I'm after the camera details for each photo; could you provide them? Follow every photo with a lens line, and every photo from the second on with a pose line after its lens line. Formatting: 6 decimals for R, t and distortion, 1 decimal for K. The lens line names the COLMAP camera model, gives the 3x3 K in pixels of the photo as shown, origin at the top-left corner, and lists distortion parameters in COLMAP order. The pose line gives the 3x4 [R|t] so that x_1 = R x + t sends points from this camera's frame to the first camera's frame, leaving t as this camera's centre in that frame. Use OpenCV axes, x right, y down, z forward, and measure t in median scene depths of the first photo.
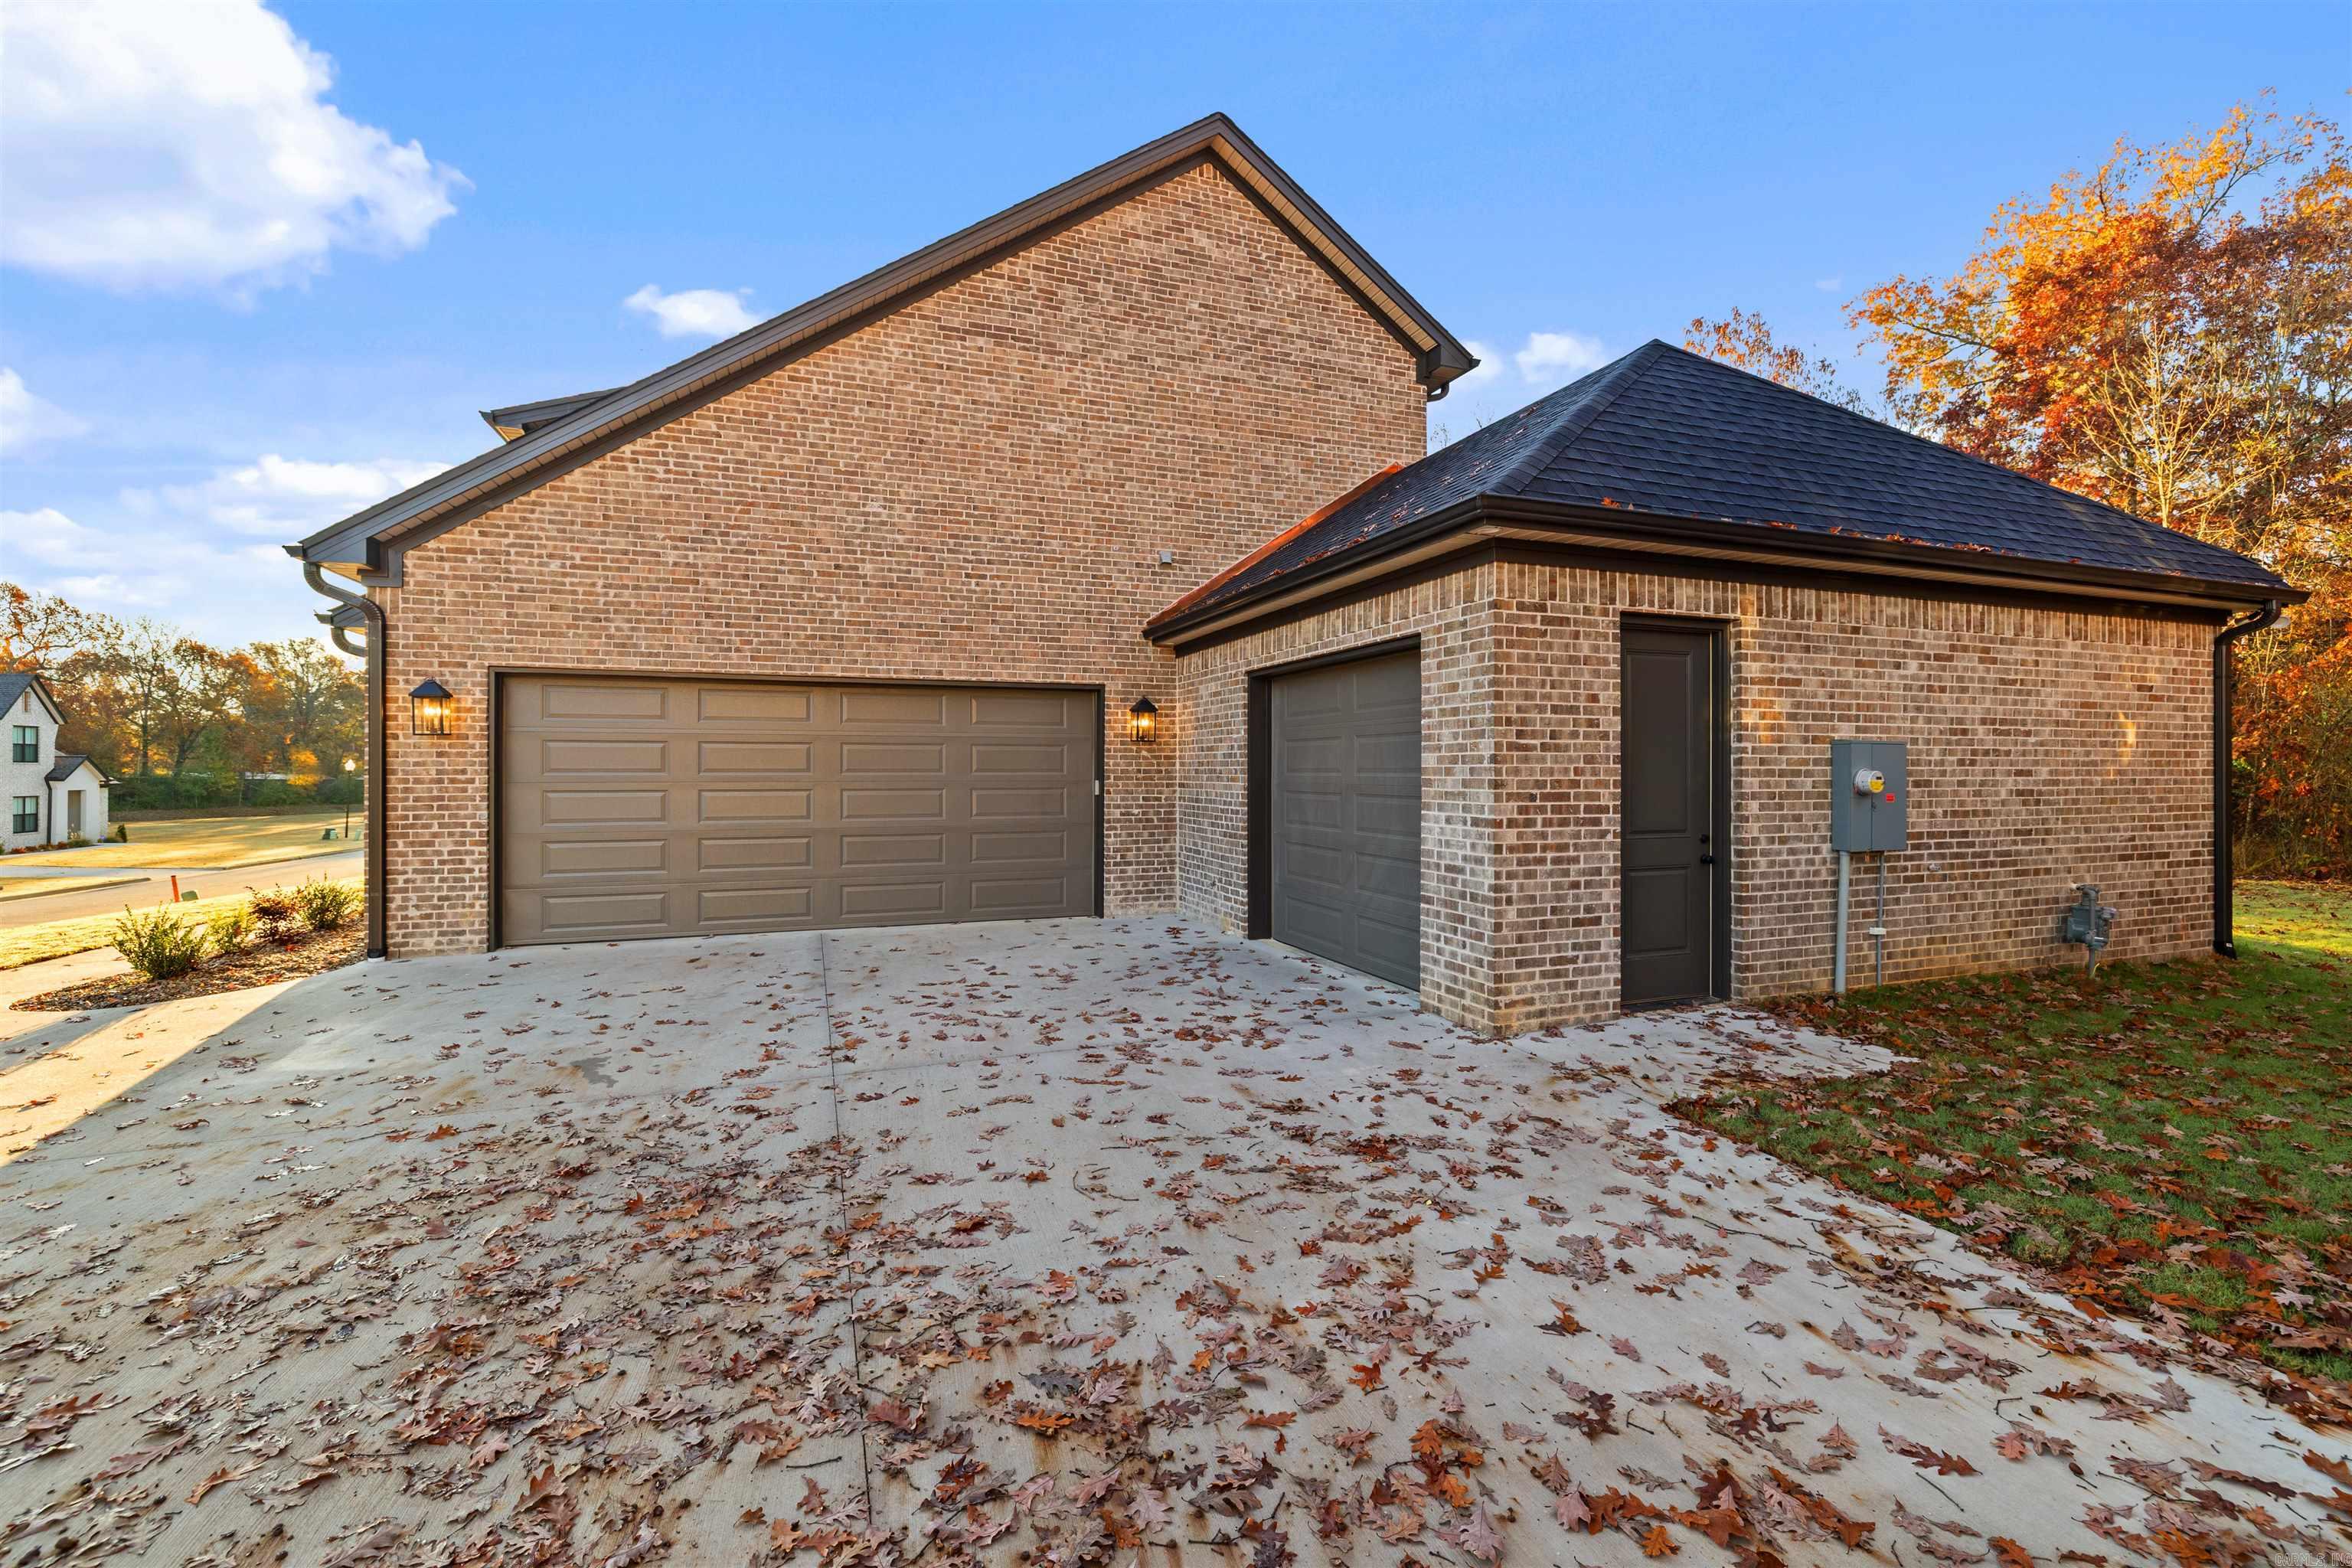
lens RADIAL K [[999.4, 0, 1175.6], [0, 999.4, 775.3], [0, 0, 1]] dist [0.002326, -0.000113]
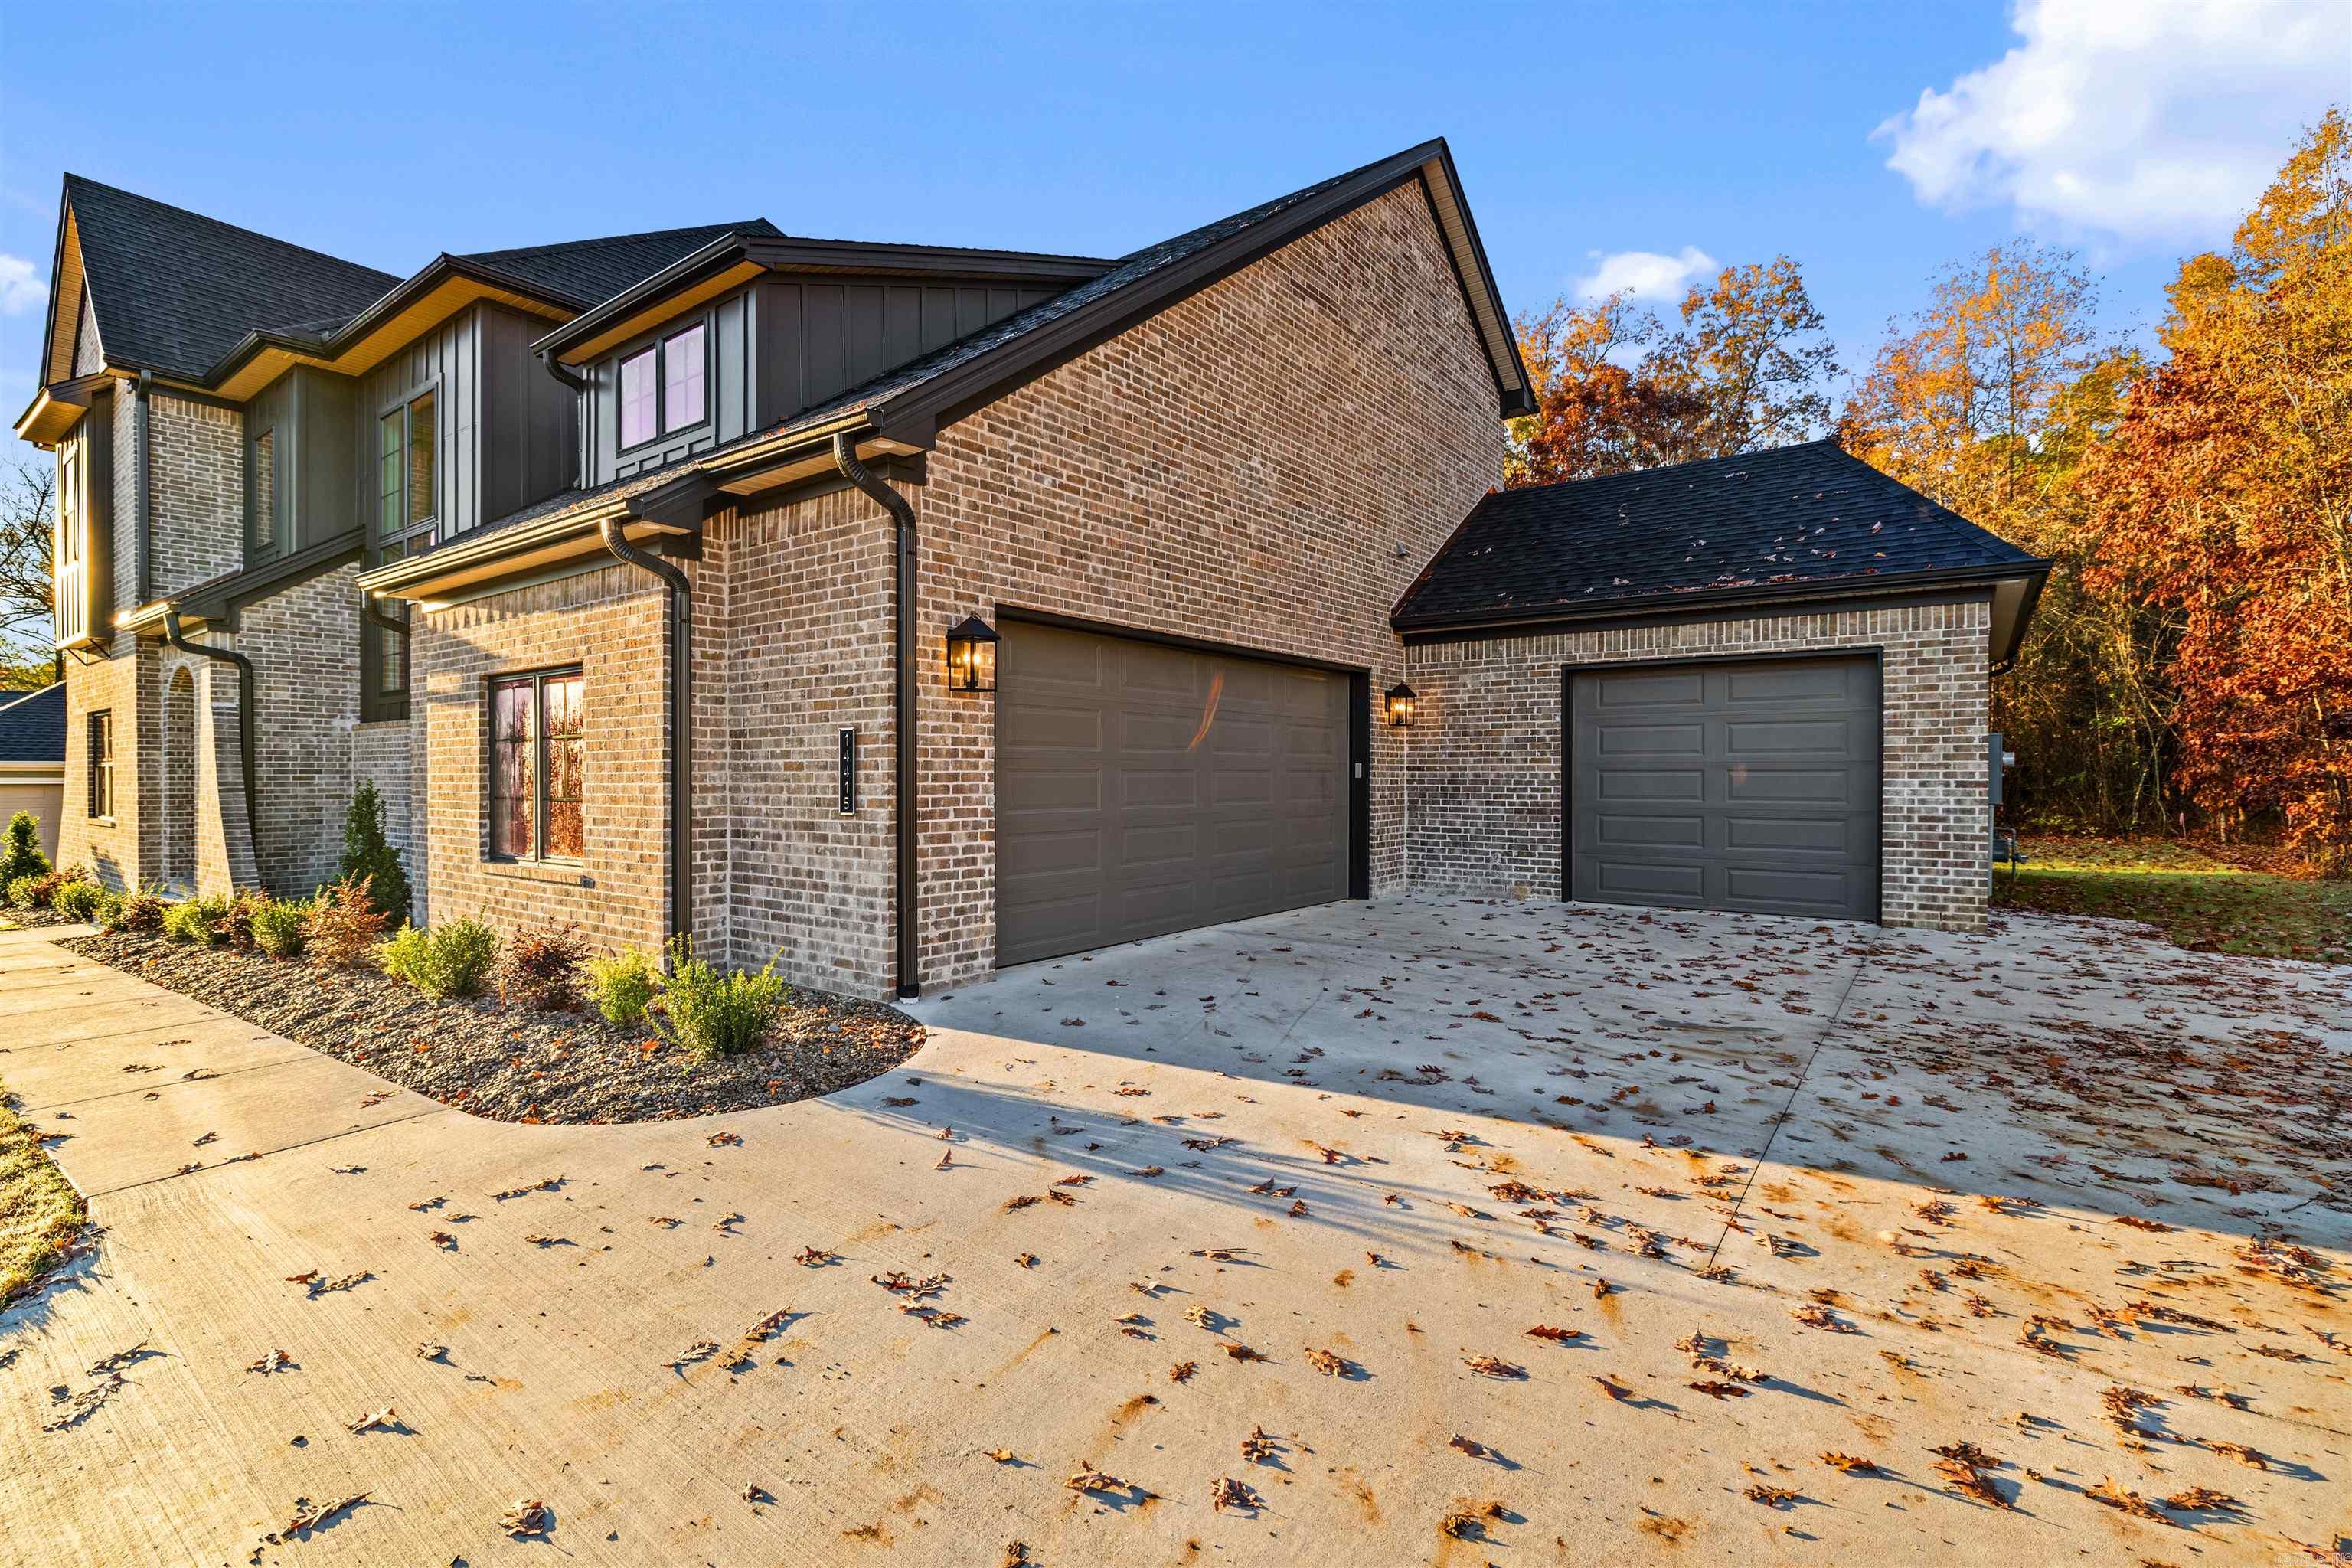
lens RADIAL K [[1084.6, 0, 1175.8], [0, 1084.6, 785.0], [0, 0, 1]] dist [-0.005565, -0.000207]
pose [[0.834152, -0.006058, 0.551502, -1.019477], [0.003360, 0.999977, 0.005904, 0.024377], [-0.551525, -0.003072, 0.834153, 0.234066]]
